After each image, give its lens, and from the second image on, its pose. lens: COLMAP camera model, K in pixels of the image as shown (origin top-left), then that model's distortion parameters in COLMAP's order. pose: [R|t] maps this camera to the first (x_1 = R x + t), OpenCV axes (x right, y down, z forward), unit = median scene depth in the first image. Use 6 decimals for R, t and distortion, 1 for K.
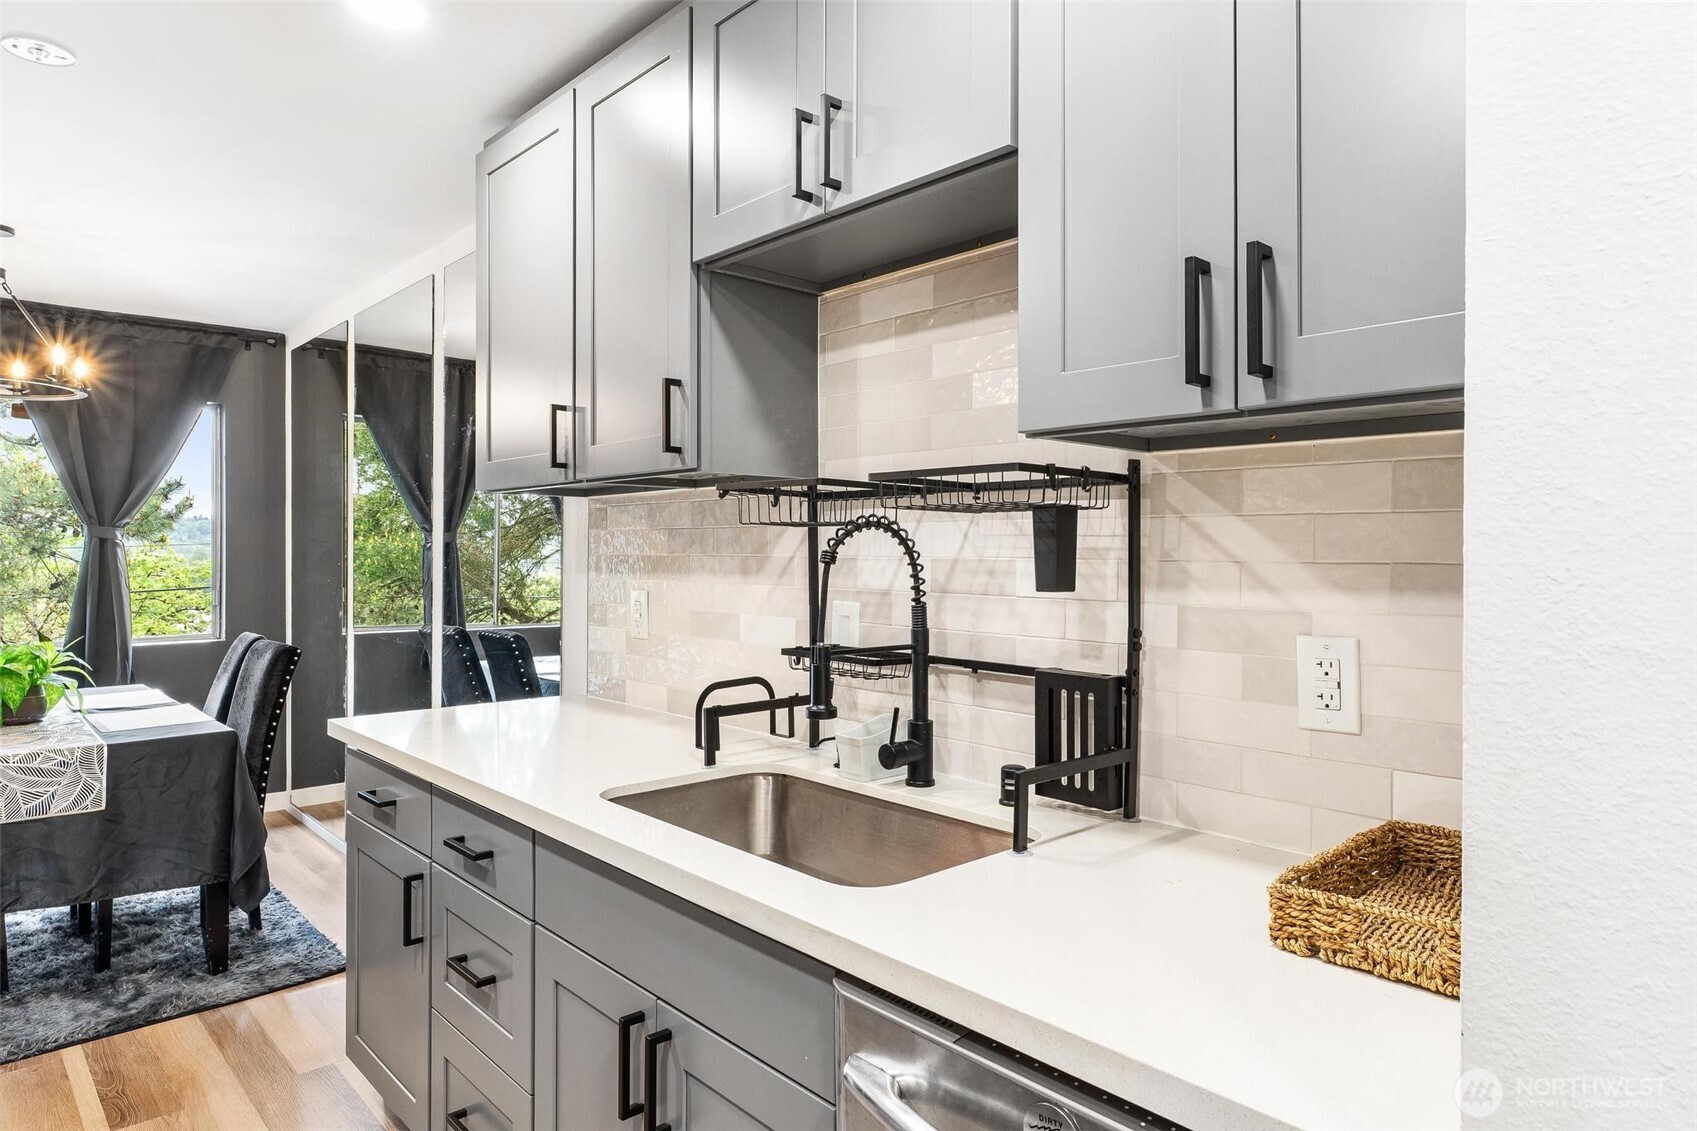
lens RADIAL K [[1007.7, 0, 862.2], [0, 1007.7, 550.7], [0, 0, 1]] dist [0.000958, -0.004179]
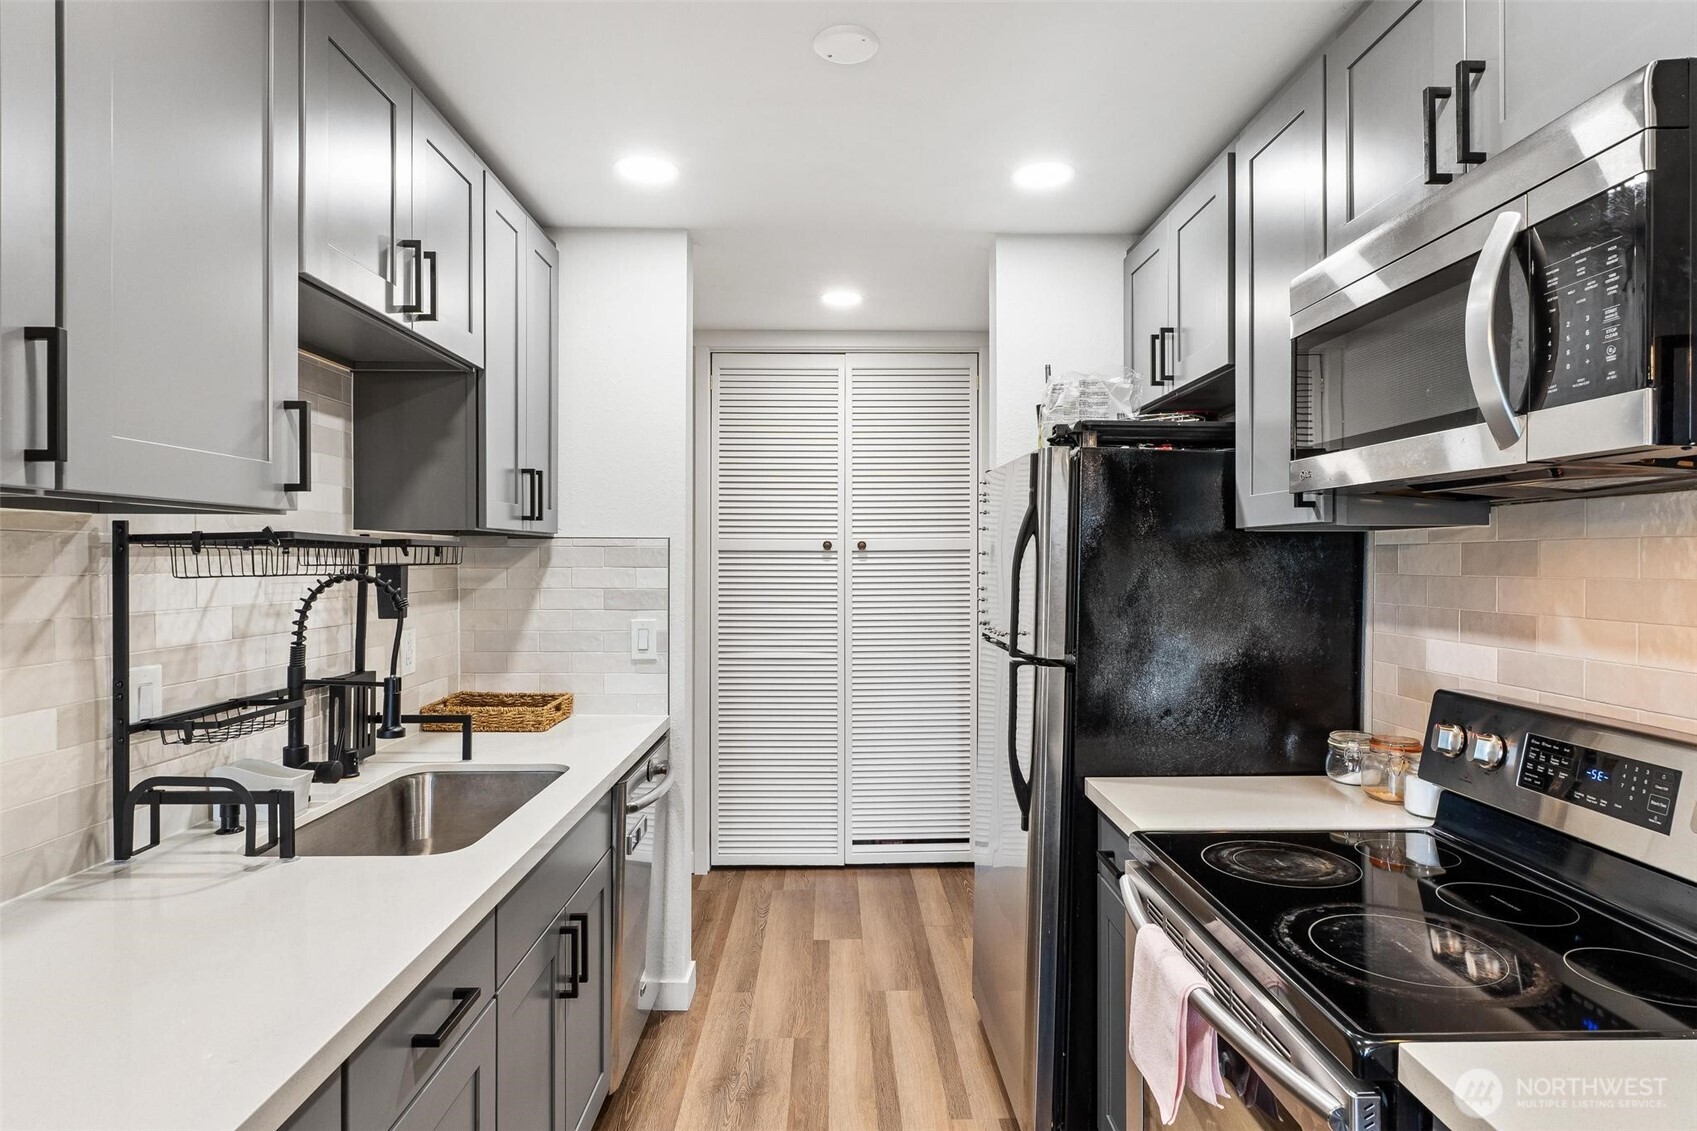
lens RADIAL K [[925.2, 0, 850.0], [0, 925.2, 565.8], [0, 0, 1]] dist [-0.007021, 0.000877]
pose [[-0.734576, -0.008262, 0.678476, -0.660389], [-0.002741, 0.999954, 0.009209, -0.028314], [-0.678521, 0.004905, -0.734565, 0.796985]]
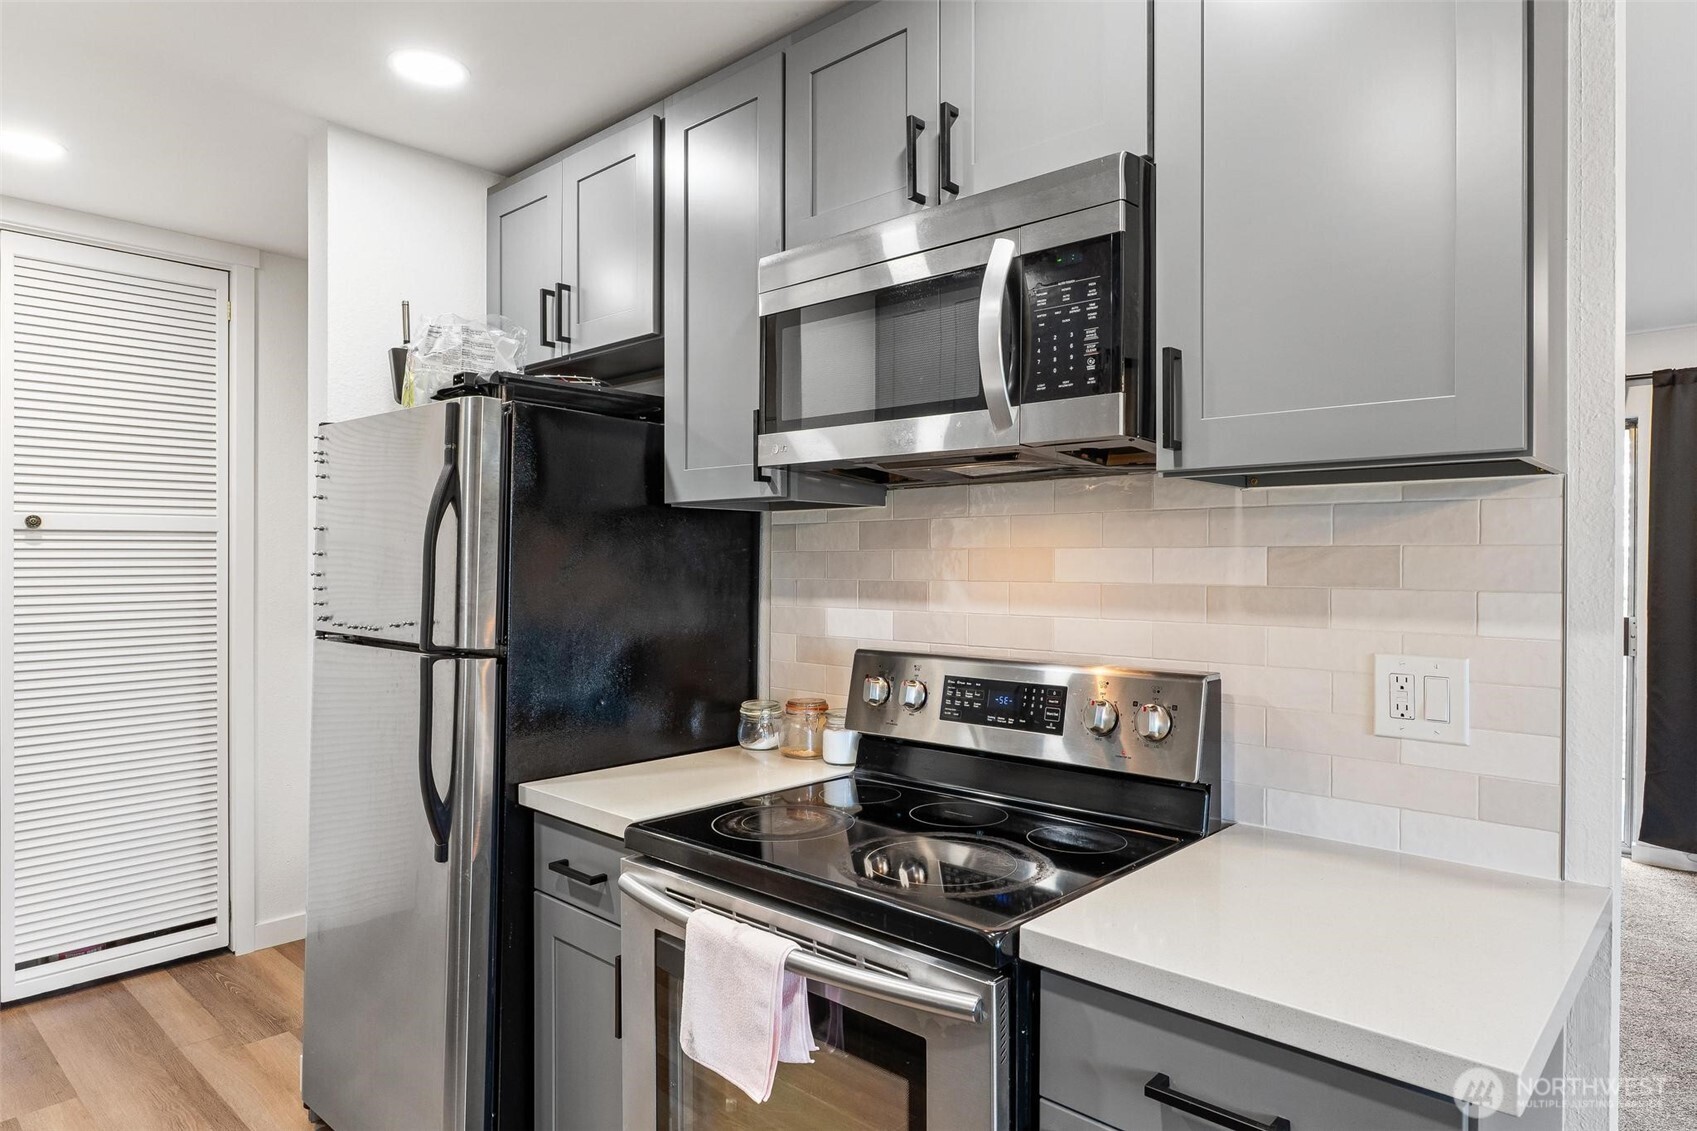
lens RADIAL K [[1007.7, 0, 859.2], [0, 1007.7, 566.4], [0, 0, 1]] dist [0.000958, -0.004179]
pose [[-0.997685, -0.004812, -0.067841, -0.497421], [-0.004977, 0.999985, 0.002260, -0.007501], [0.067829, 0.002593, -0.997694, 0.835147]]
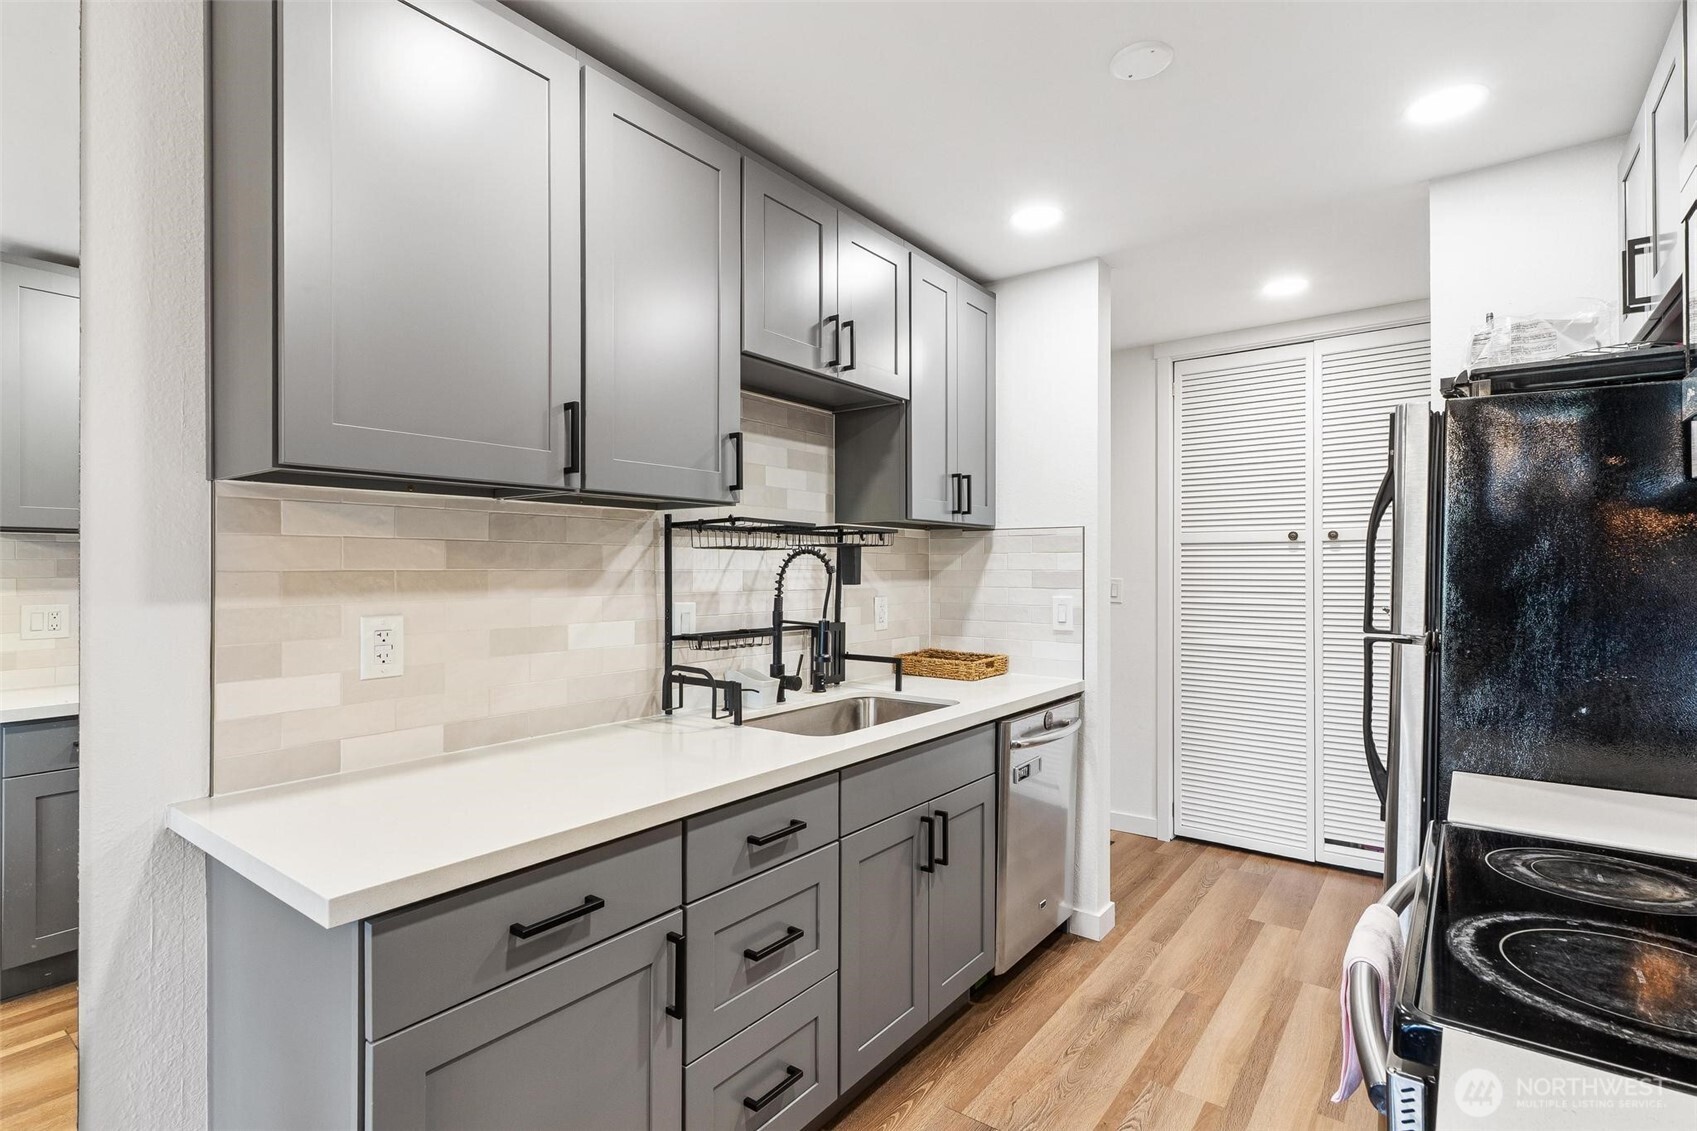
lens RADIAL K [[813.0, 0, 843.2], [0, 813.0, 568.2], [0, 0, 1]] dist [0.000690, 0.001273]
pose [[-0.151685, -0.001606, 0.988428, -0.793344], [-0.001561, 0.999998, 0.001385, 0.001127], [-0.988428, -0.001333, -0.151687, 0.653470]]
